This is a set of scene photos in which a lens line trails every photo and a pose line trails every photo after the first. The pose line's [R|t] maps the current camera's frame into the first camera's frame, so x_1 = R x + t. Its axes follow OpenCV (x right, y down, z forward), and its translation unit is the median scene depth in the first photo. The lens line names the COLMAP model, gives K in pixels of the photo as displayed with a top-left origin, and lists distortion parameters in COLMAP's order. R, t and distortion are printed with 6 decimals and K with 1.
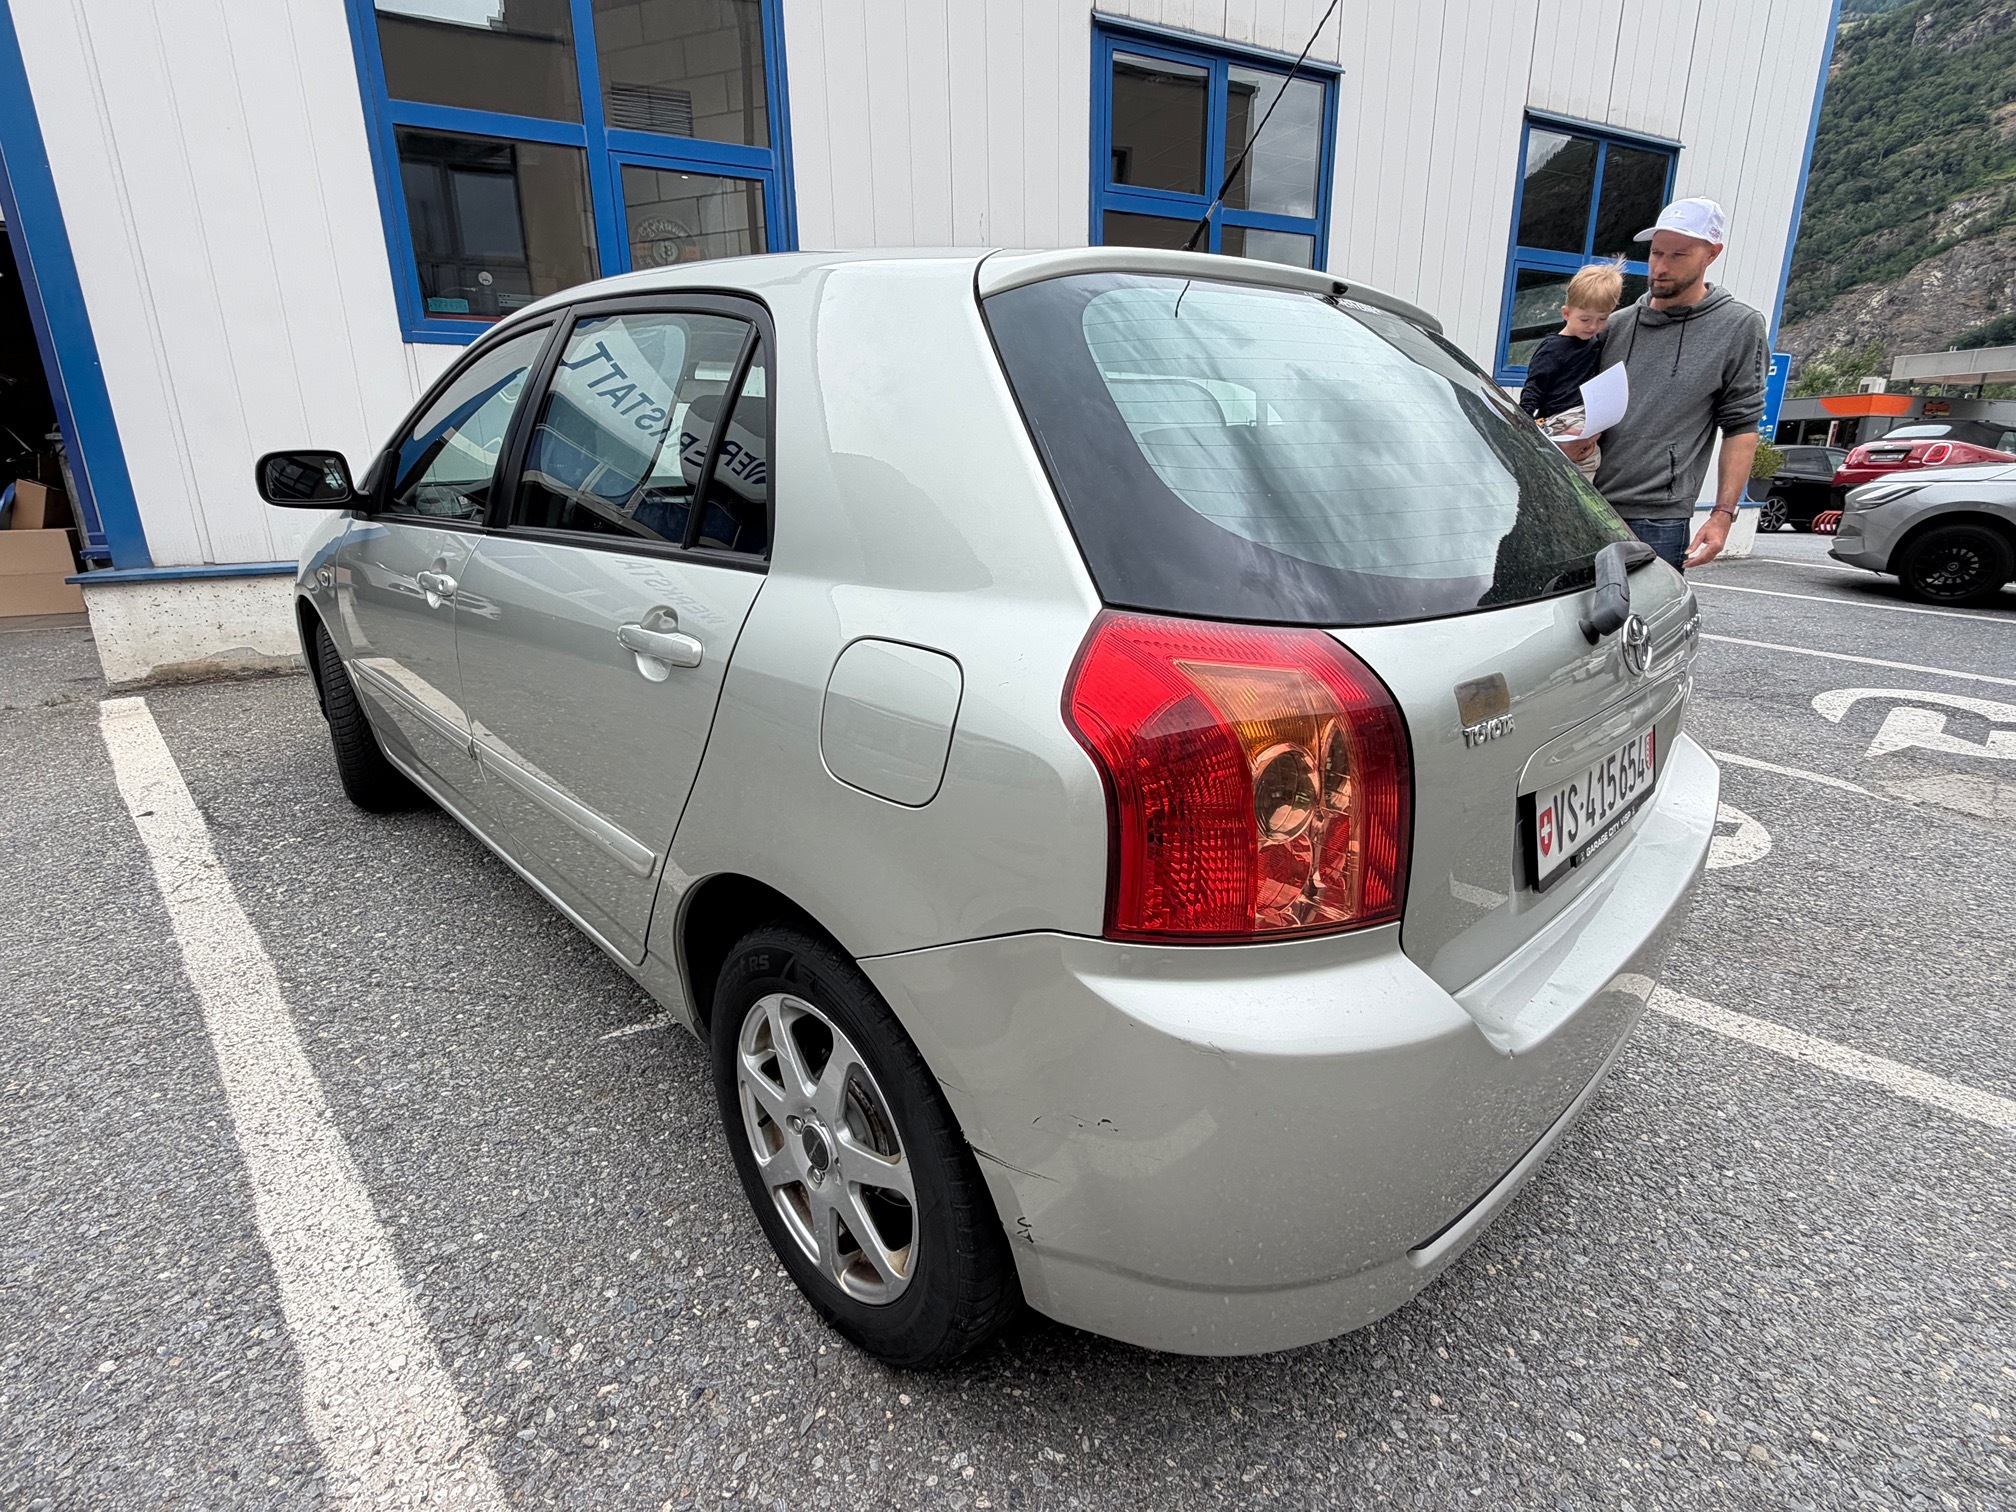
lens RADIAL K [[965.6, 0, 994.9], [0, 965.6, 758.5], [0, 0, 1]] dist [0.000407, -0.000043]
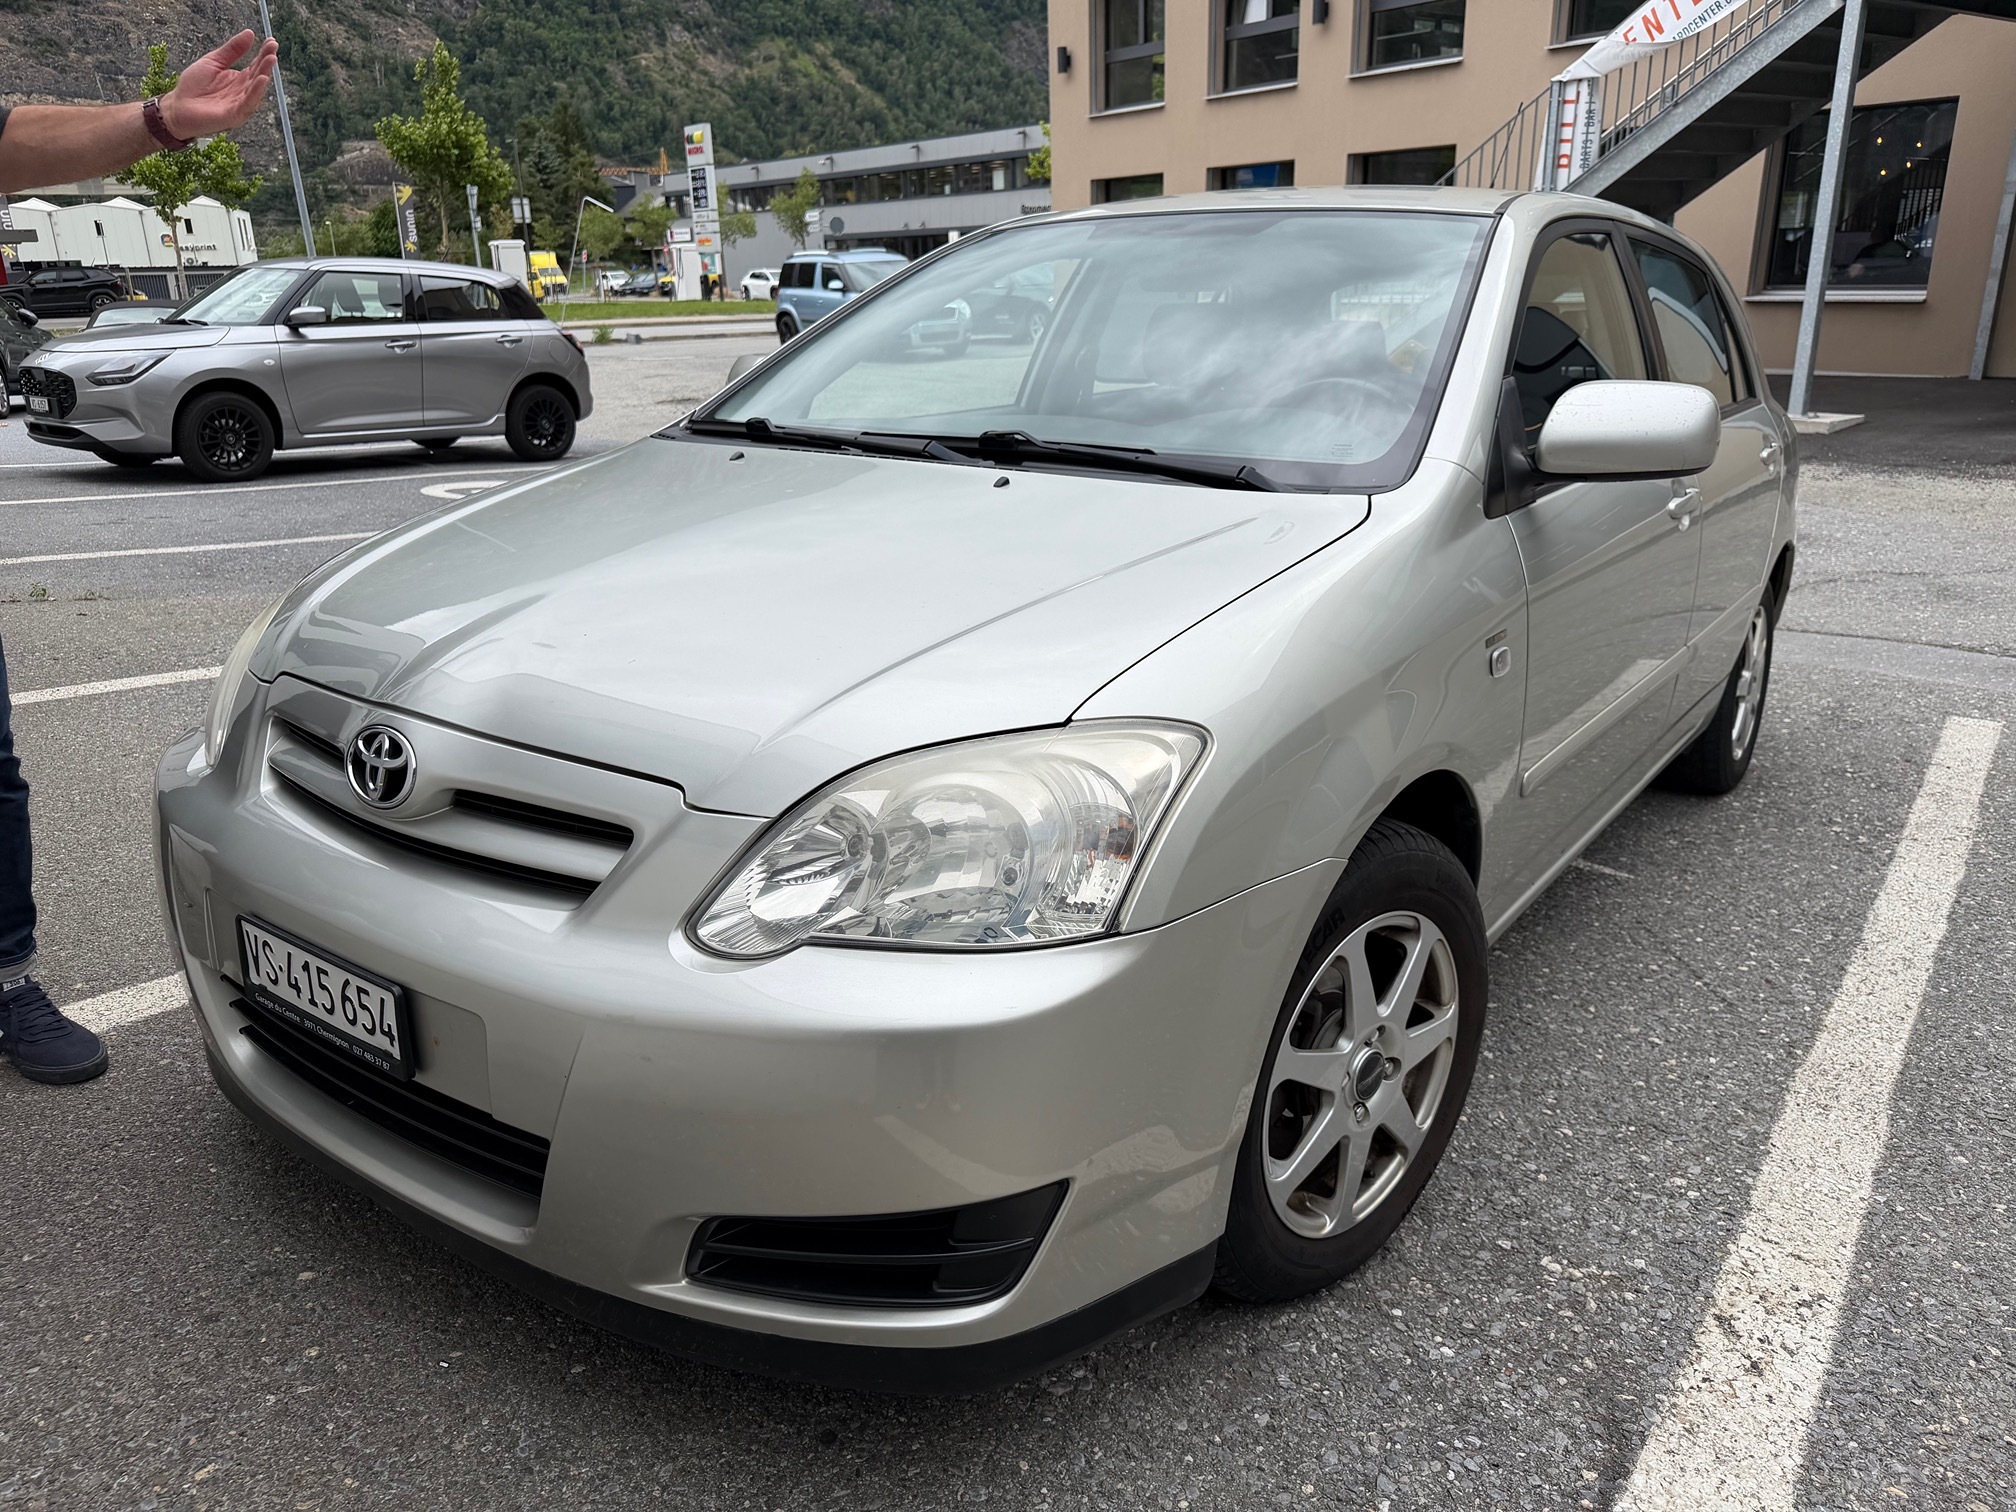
lens RADIAL K [[1482.3, 0, 1006.9], [0, 1482.3, 739.0], [0, 0, 1]] dist [0.011971, -0.018700]
pose [[-0.188101, -0.285491, 0.939741, -1.583304], [0.301228, 0.893937, 0.331870, -0.549705], [-0.934815, 0.345501, -0.082153, 1.529697]]
